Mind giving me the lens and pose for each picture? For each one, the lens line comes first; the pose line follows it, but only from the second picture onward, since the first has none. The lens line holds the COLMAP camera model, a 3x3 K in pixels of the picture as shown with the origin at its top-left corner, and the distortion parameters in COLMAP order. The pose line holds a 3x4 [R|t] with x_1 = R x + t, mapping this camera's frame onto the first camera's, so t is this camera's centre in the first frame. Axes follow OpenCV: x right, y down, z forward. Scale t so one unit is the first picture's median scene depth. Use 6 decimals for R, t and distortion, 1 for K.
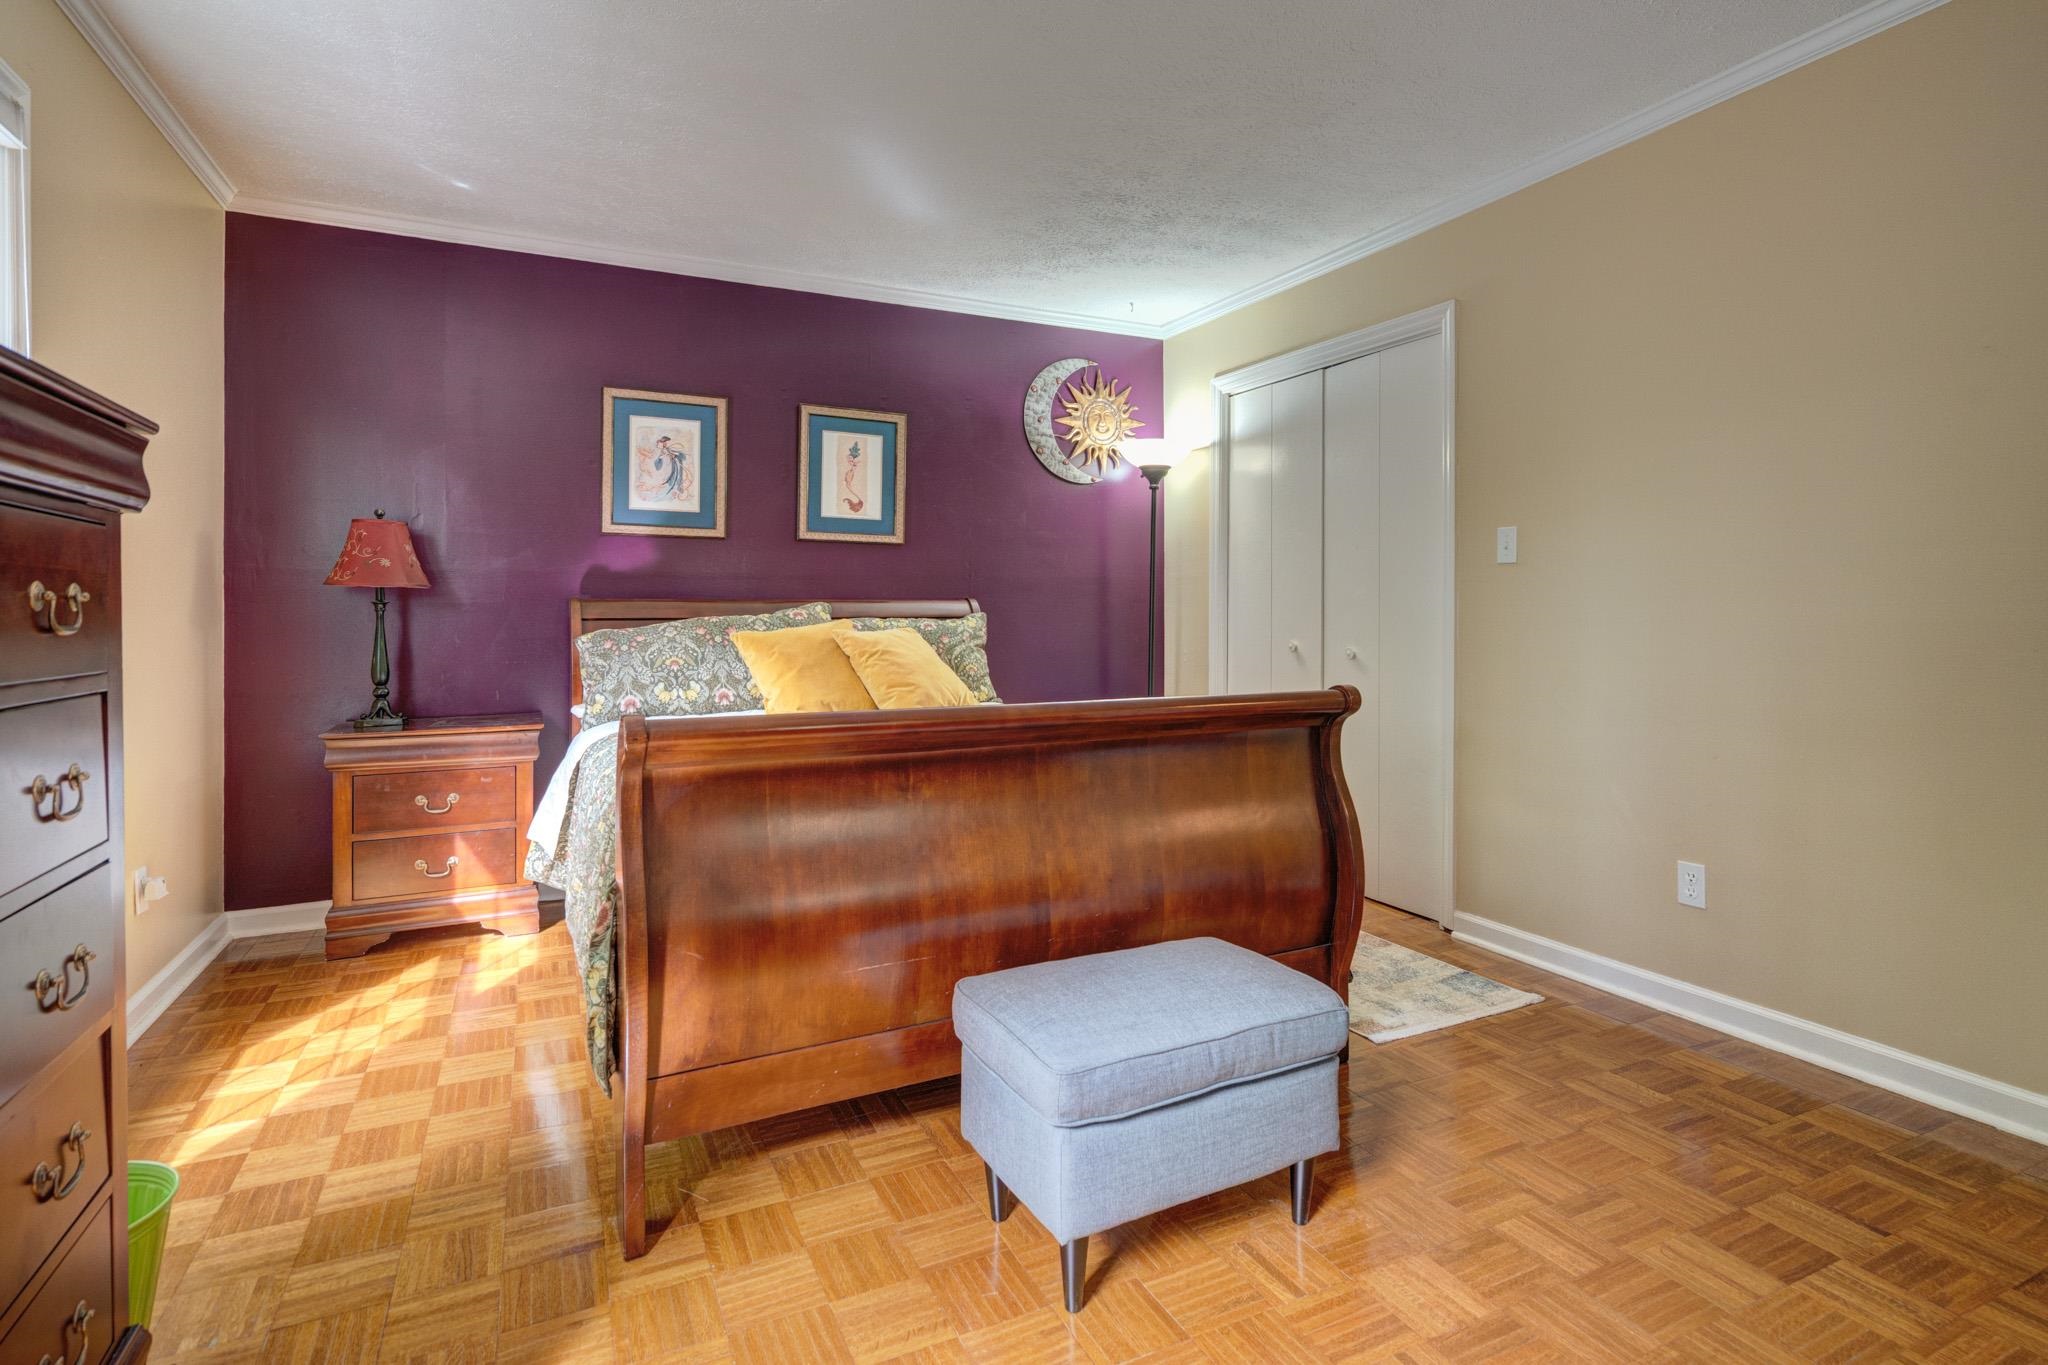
lens RADIAL K [[1019.3, 0, 1019.2], [0, 1019.3, 624.5], [0, 0, 1]] dist [0.004782, 0.001153]
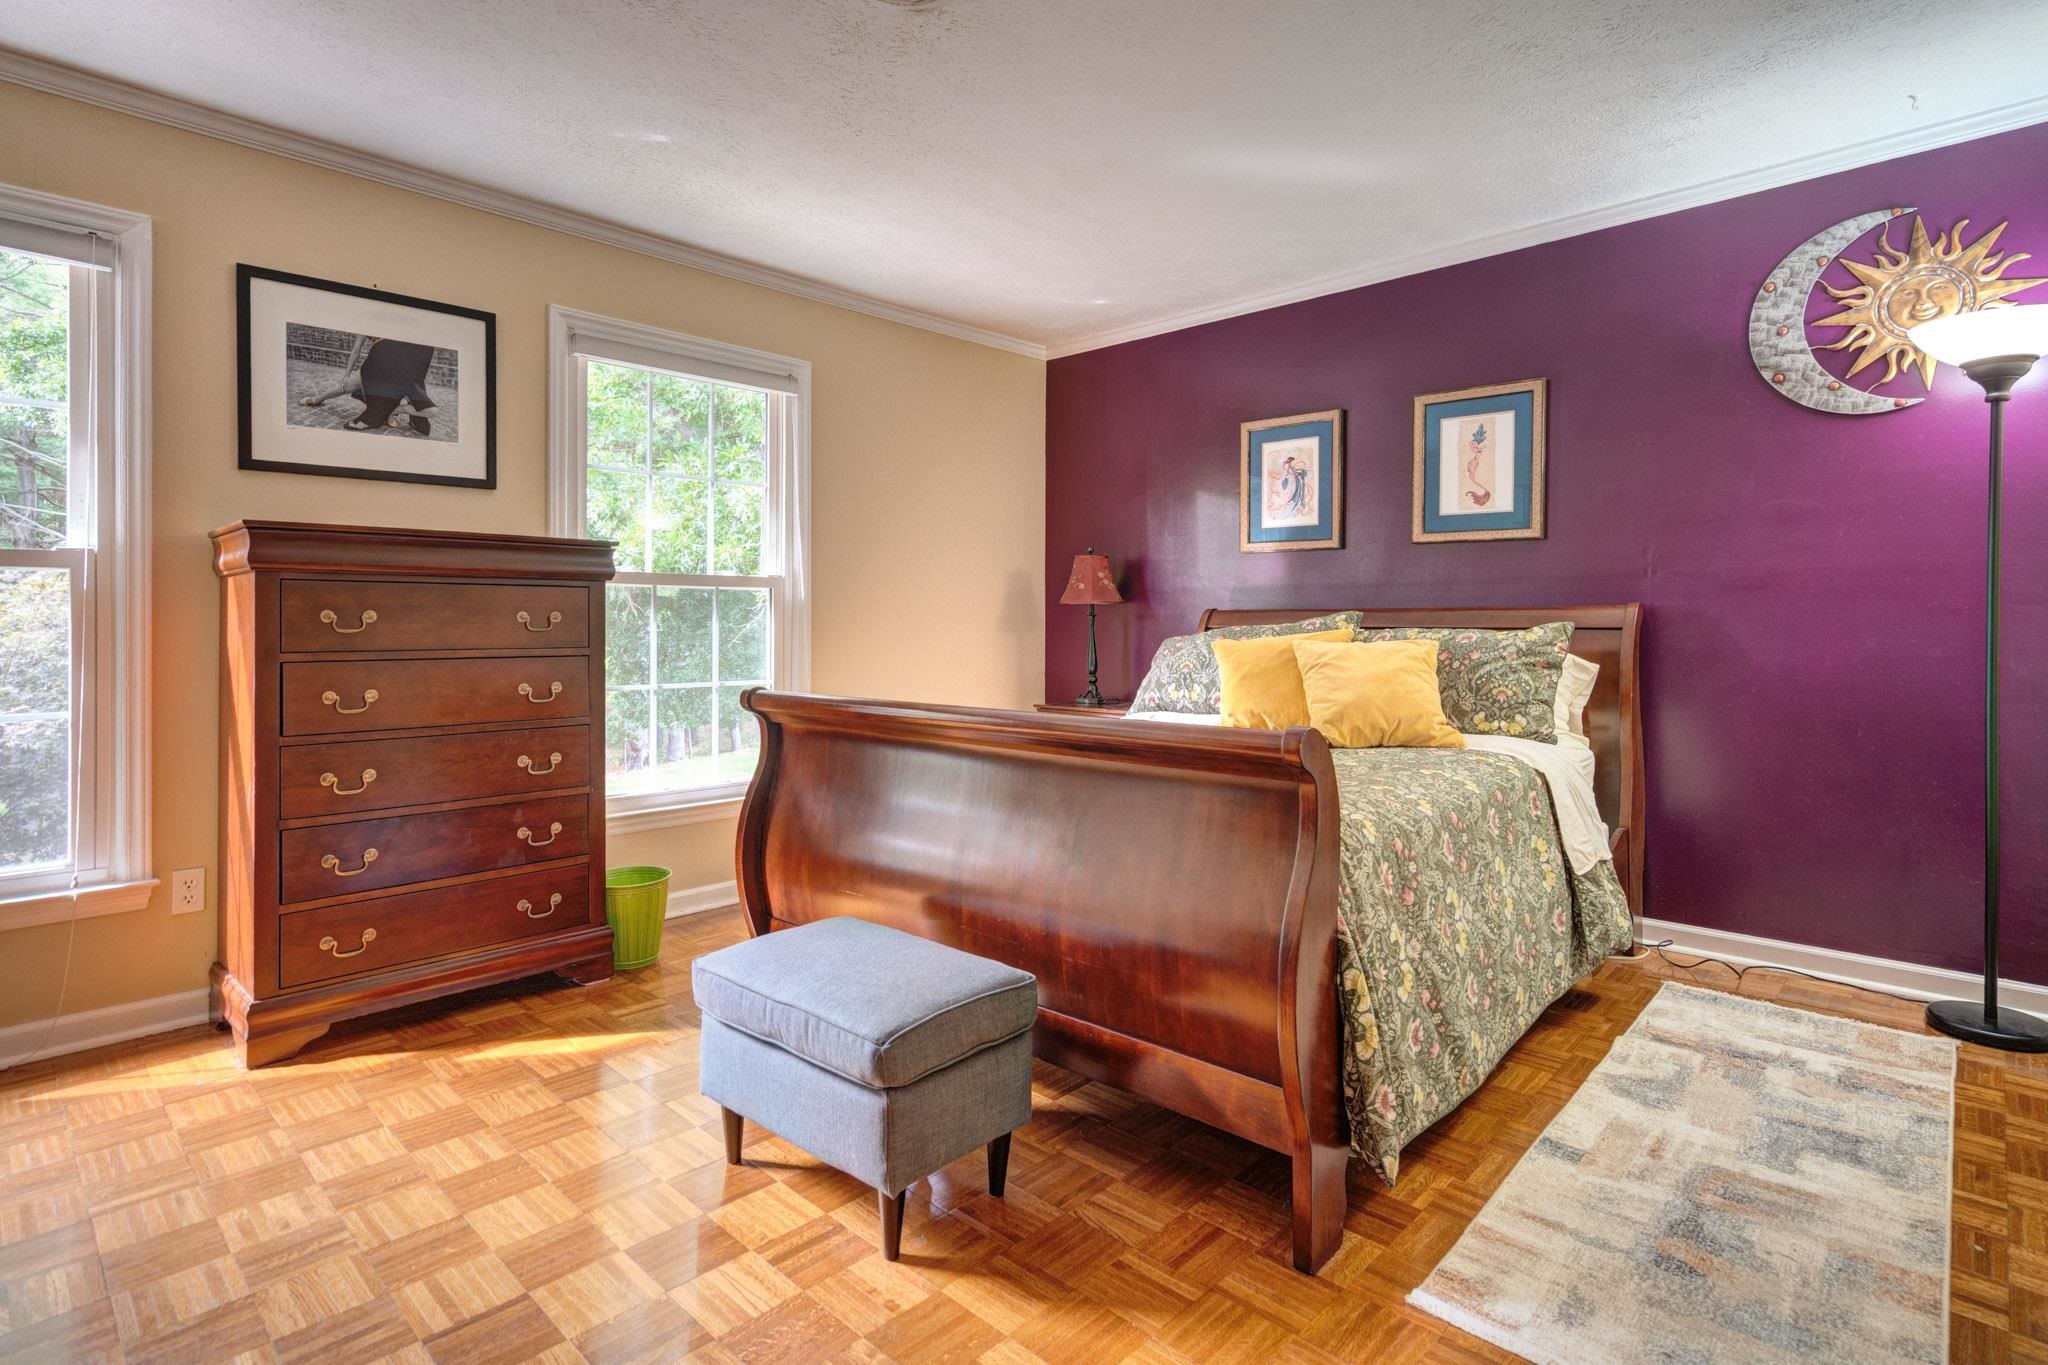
lens RADIAL K [[1019.3, 0, 997.0], [0, 1019.3, 627.3], [0, 0, 1]] dist [0.004782, 0.001153]
pose [[0.349900, 0.003108, -0.936782, 0.506280], [-0.012494, 0.999921, -0.001350, -0.001170], [0.936704, 0.012177, 0.349911, 0.318129]]
